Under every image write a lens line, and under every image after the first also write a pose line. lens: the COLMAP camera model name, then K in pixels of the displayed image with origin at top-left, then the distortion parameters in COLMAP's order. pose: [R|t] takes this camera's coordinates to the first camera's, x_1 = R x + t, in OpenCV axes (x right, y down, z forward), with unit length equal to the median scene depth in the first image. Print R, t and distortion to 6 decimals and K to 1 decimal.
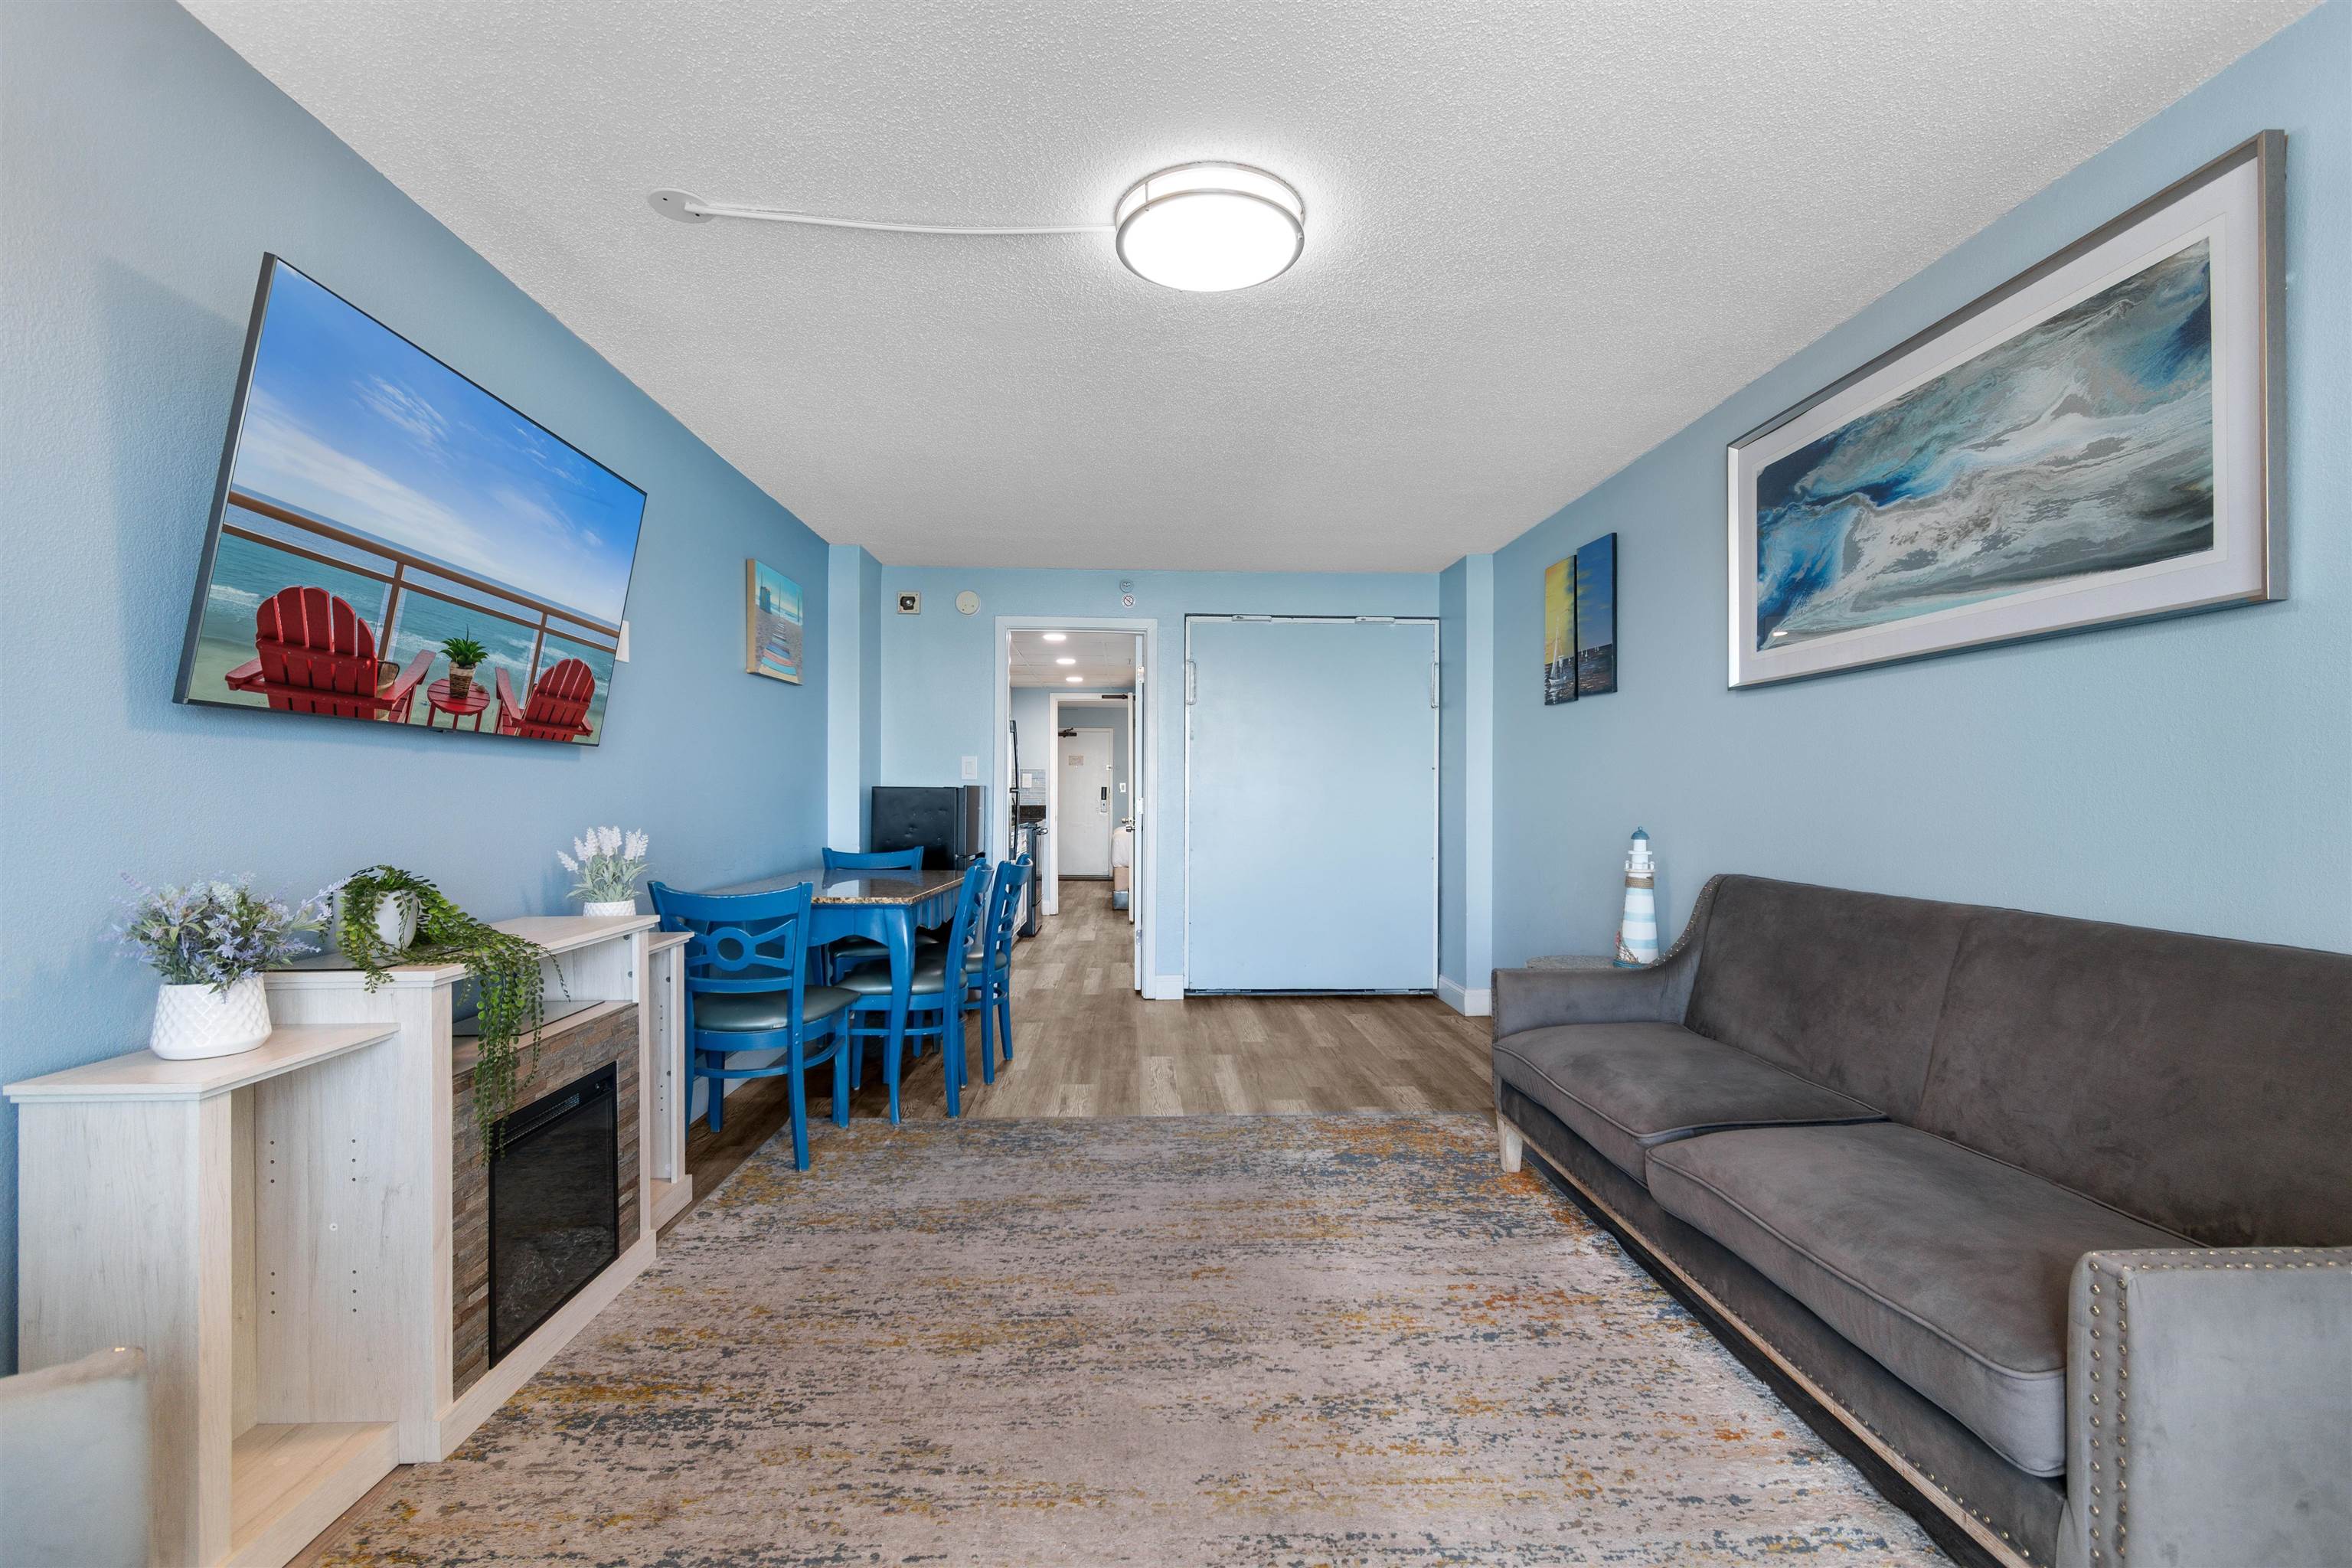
lens RADIAL K [[1039.0, 0, 1175.0], [0, 1039.0, 794.8], [0, 0, 1]] dist [0.001845, -0.001158]
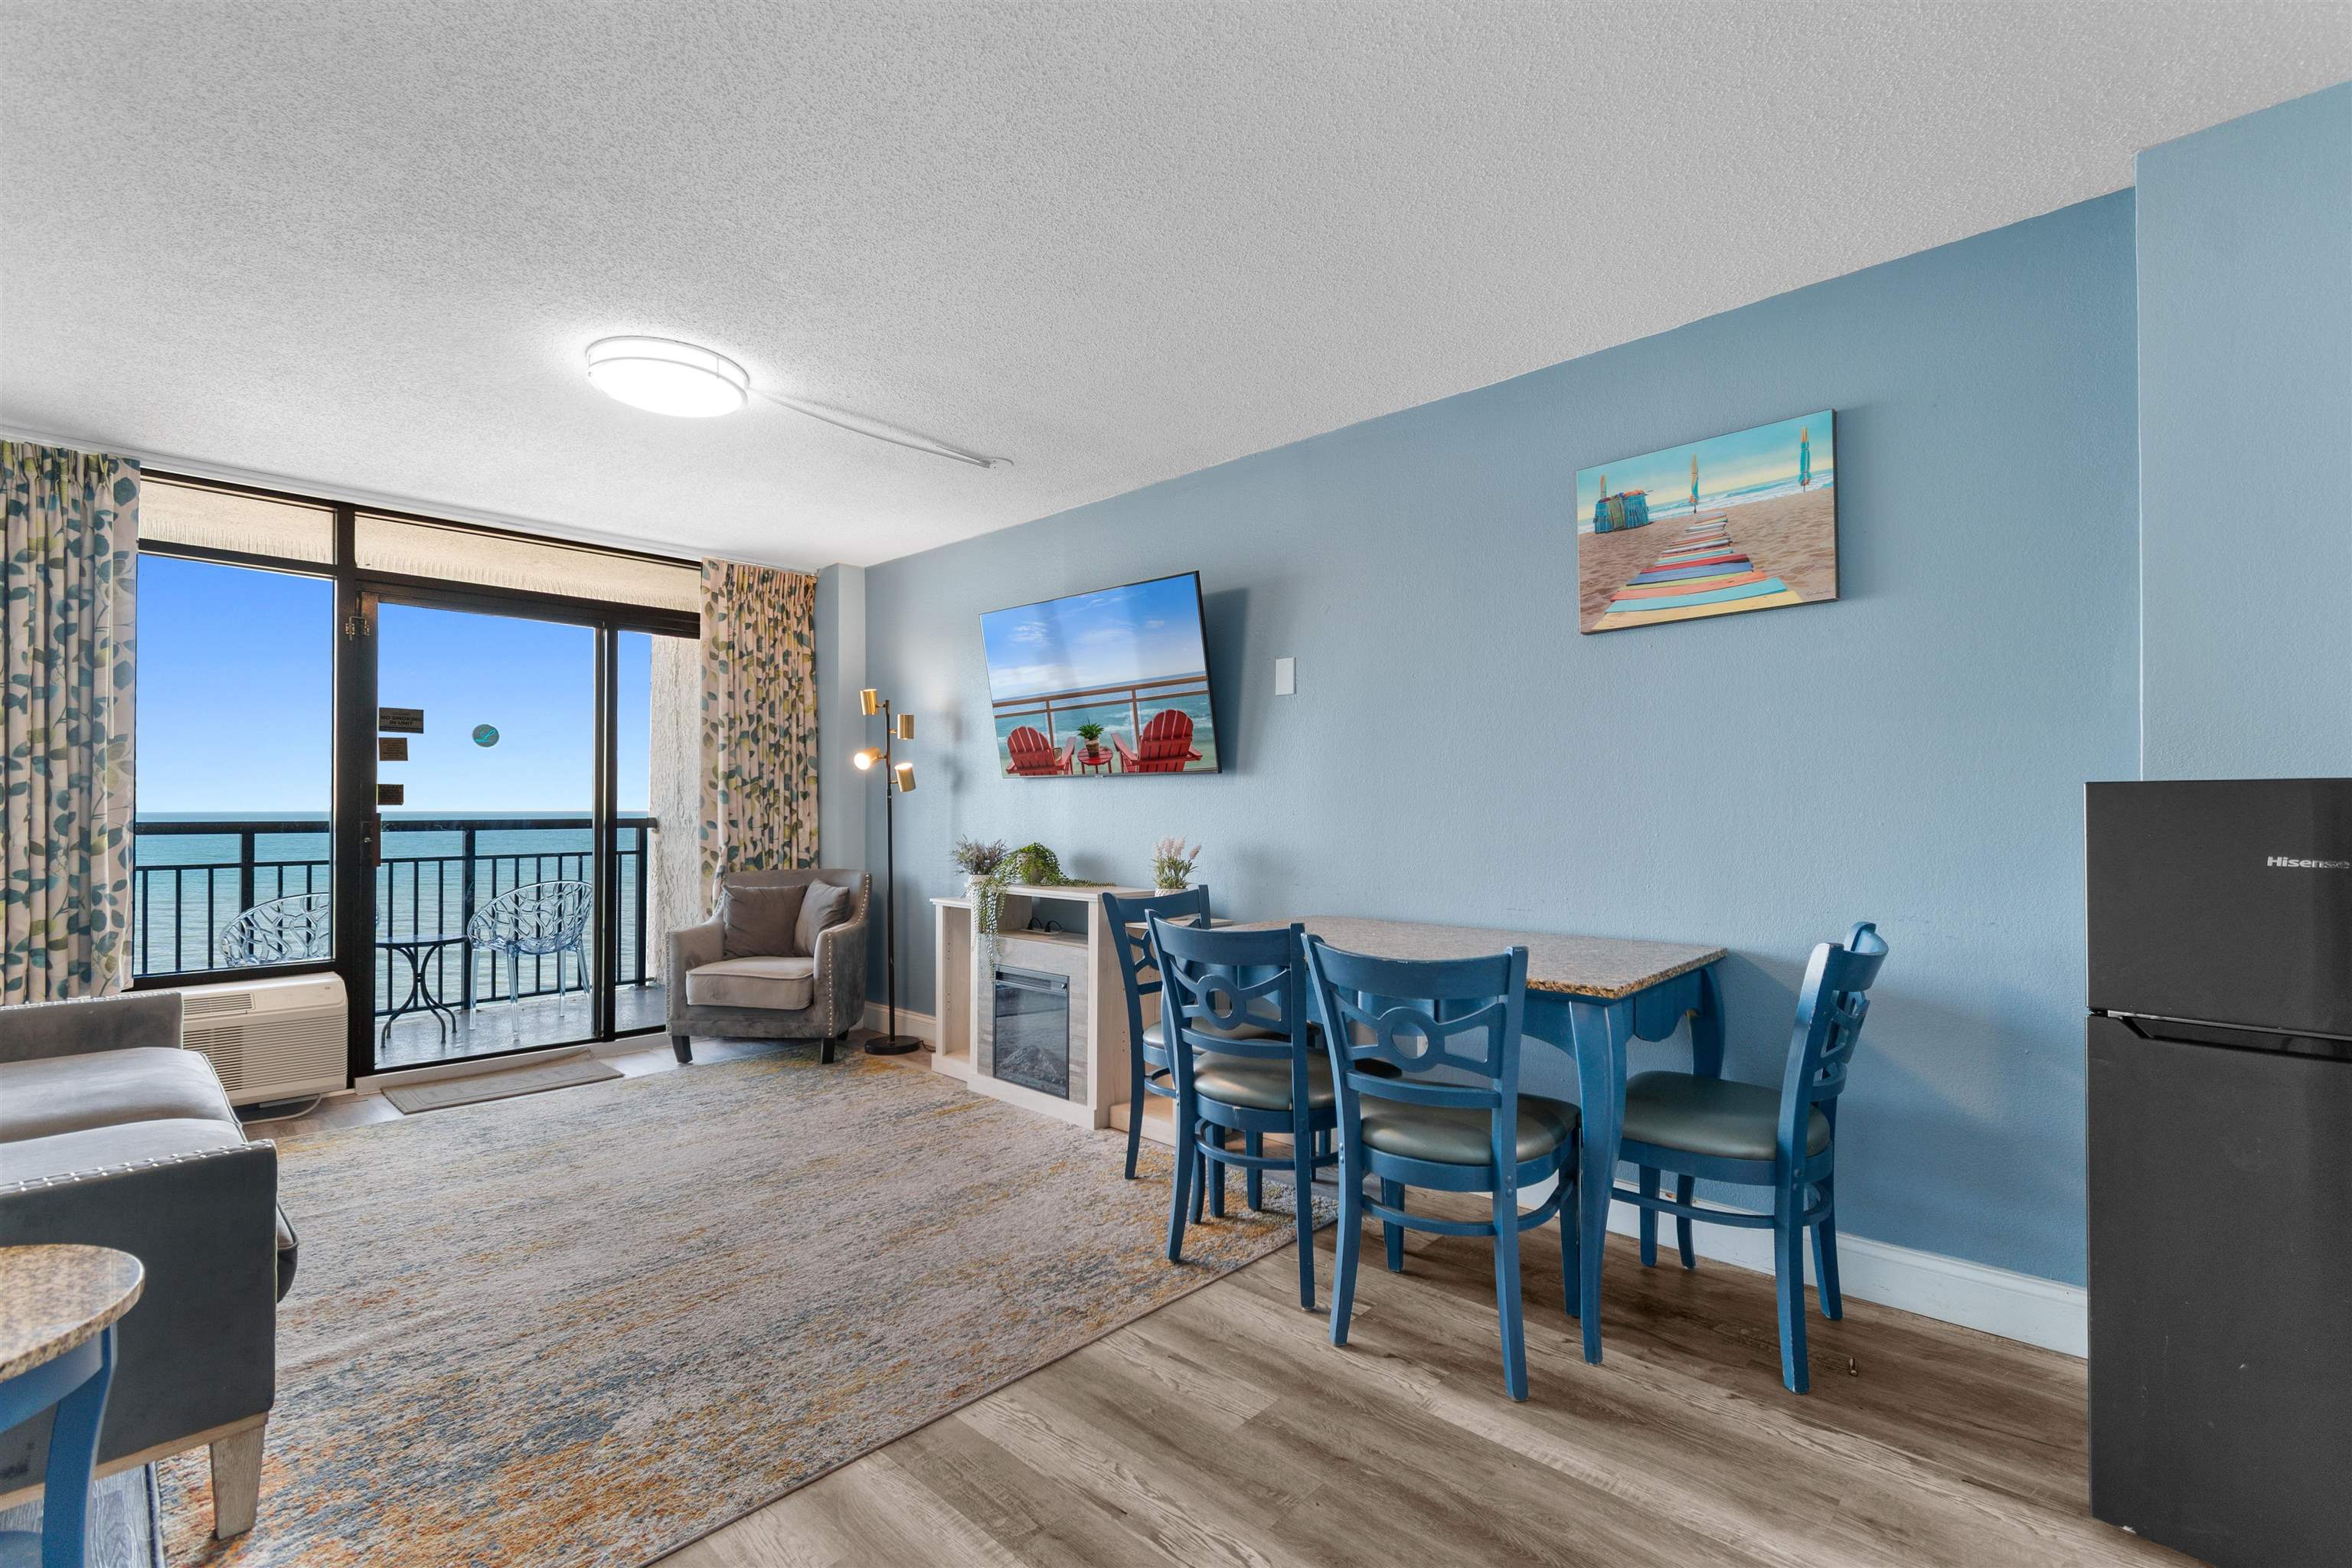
lens RADIAL K [[1038.0, 0, 1173.7], [0, 1038.0, 805.5], [0, 0, 1]] dist [0.003352, -0.001293]
pose [[-0.715421, -0.003515, -0.698685, 0.411918], [-0.000725, 0.999991, -0.004289, -0.000862], [0.698693, -0.002562, -0.715417, 1.998438]]
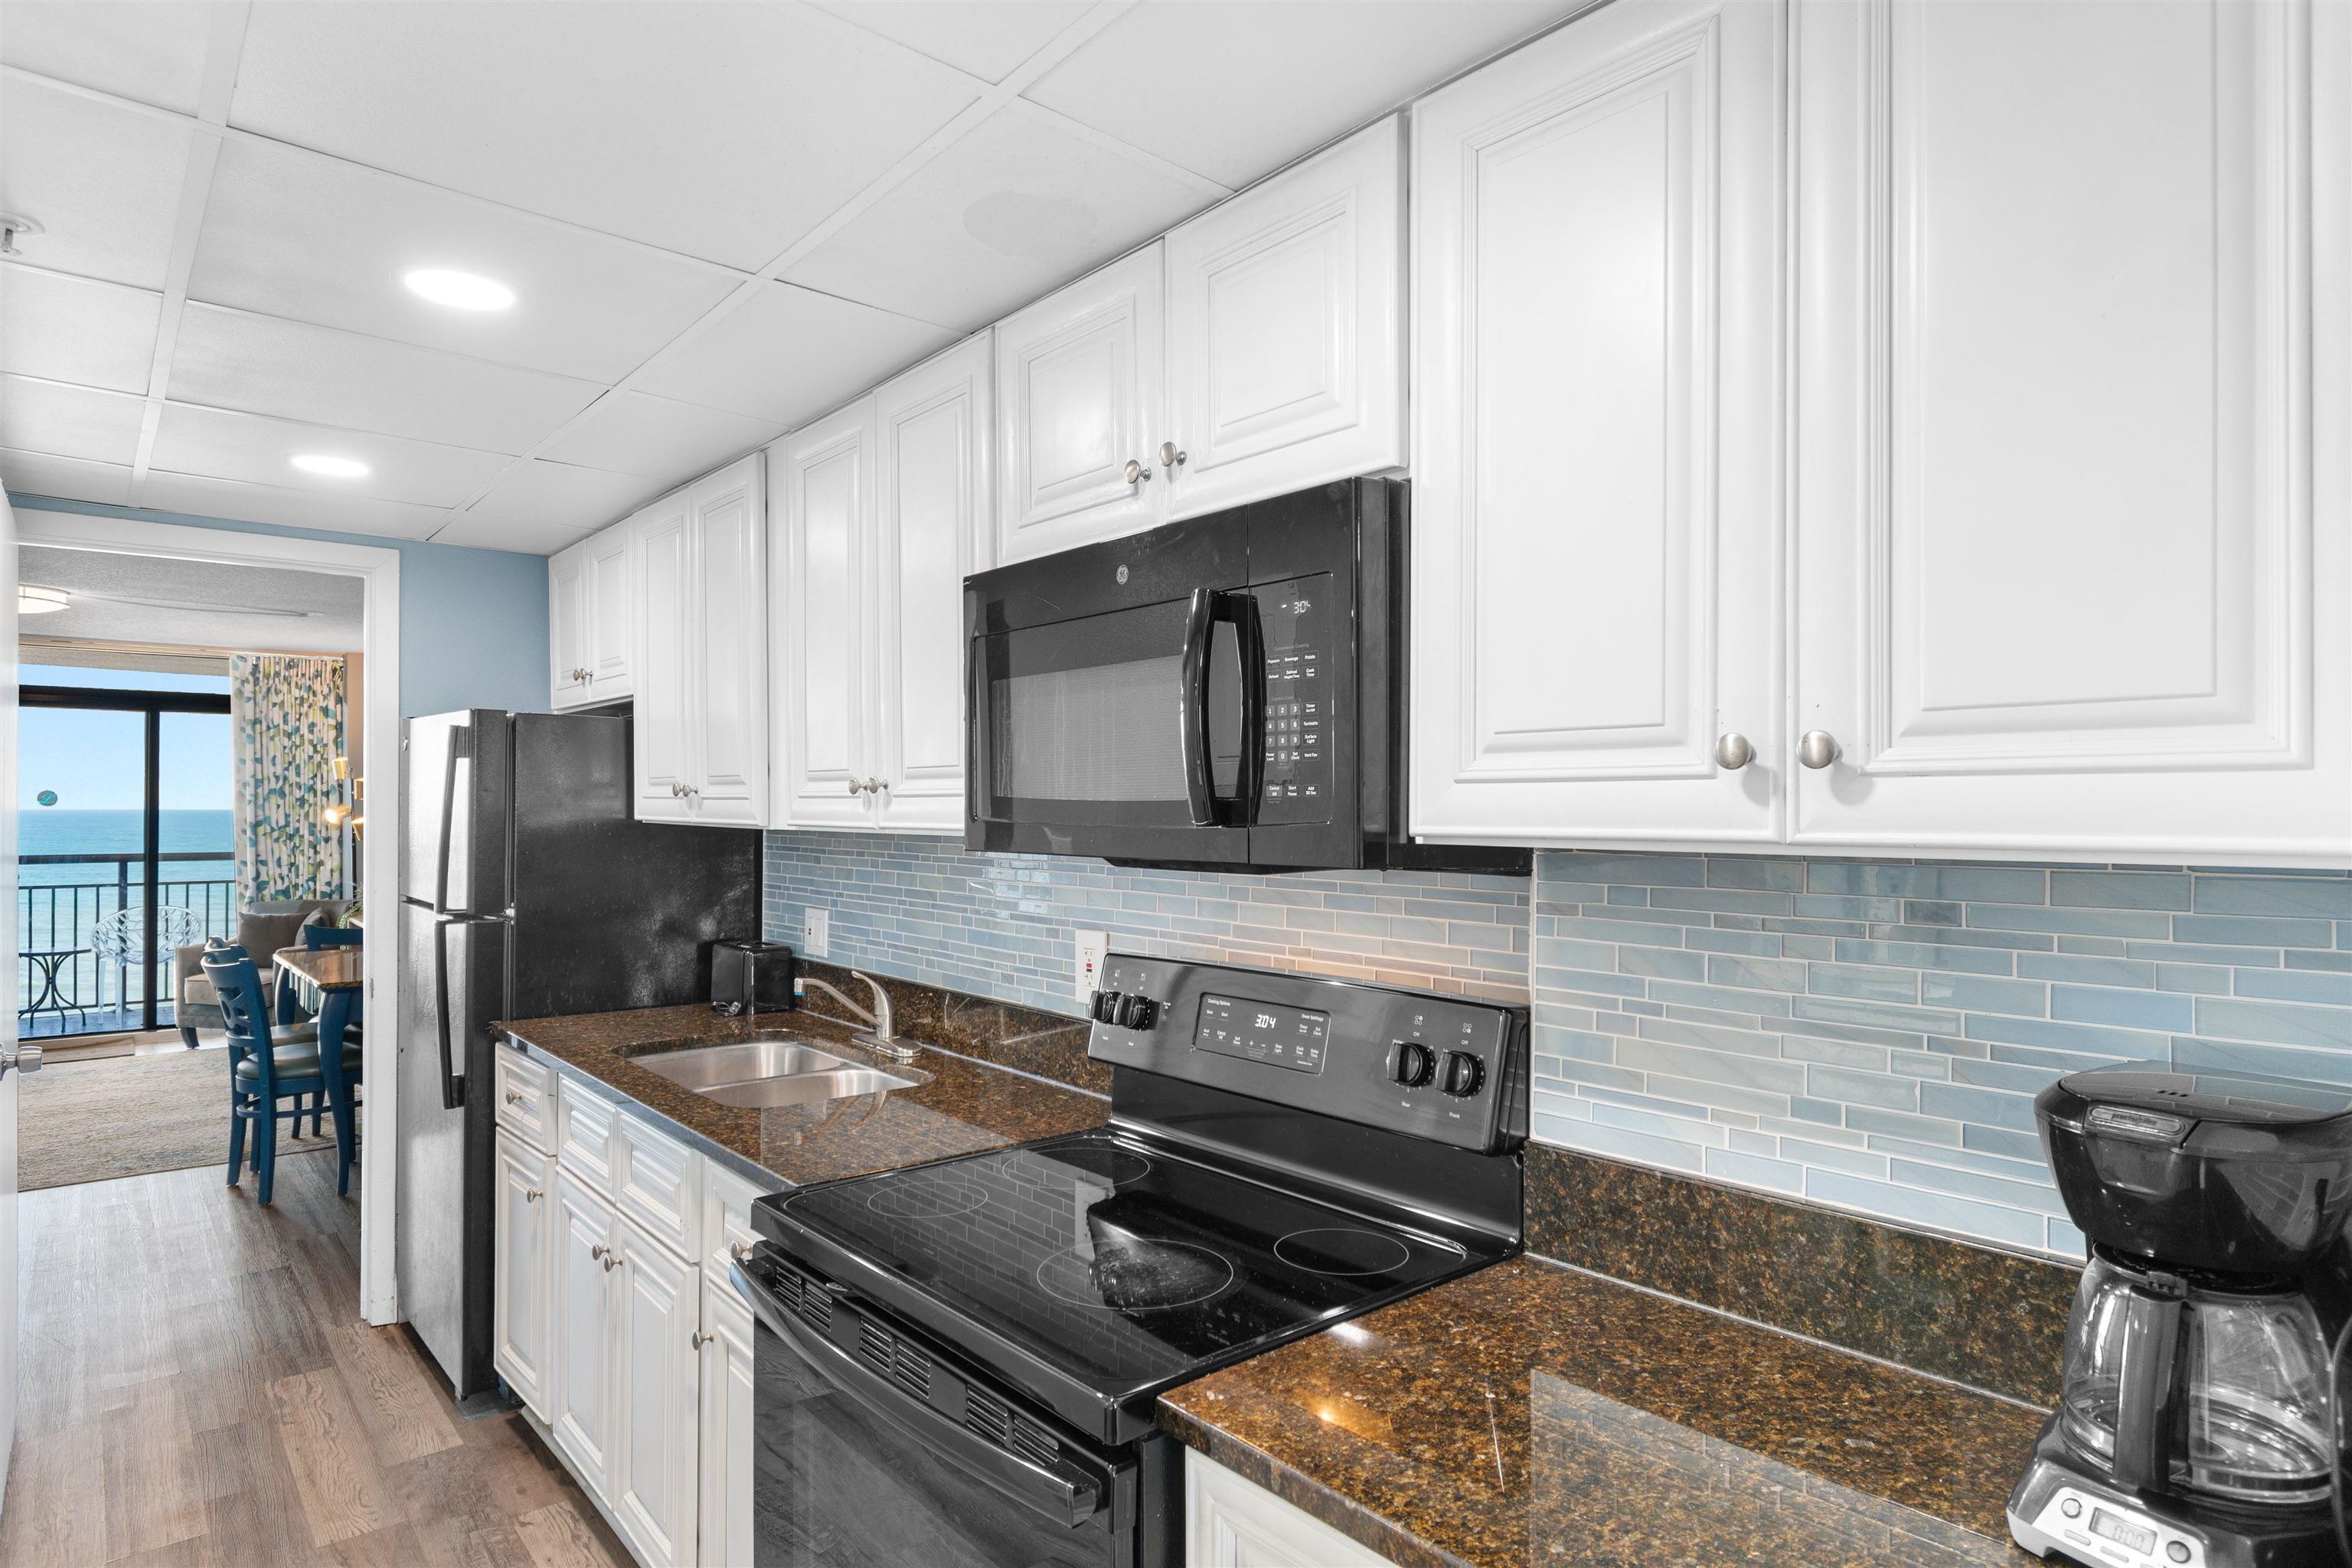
lens RADIAL K [[1281.9, 0, 1185.6], [0, 1281.9, 808.3], [0, 0, 1]] dist [0.000490, -0.004312]
pose [[-0.785041, -0.005122, -0.619422, -0.194145], [-0.004954, 0.999986, -0.001990, -0.106816], [0.619424, 0.001506, -0.785055, 3.735489]]
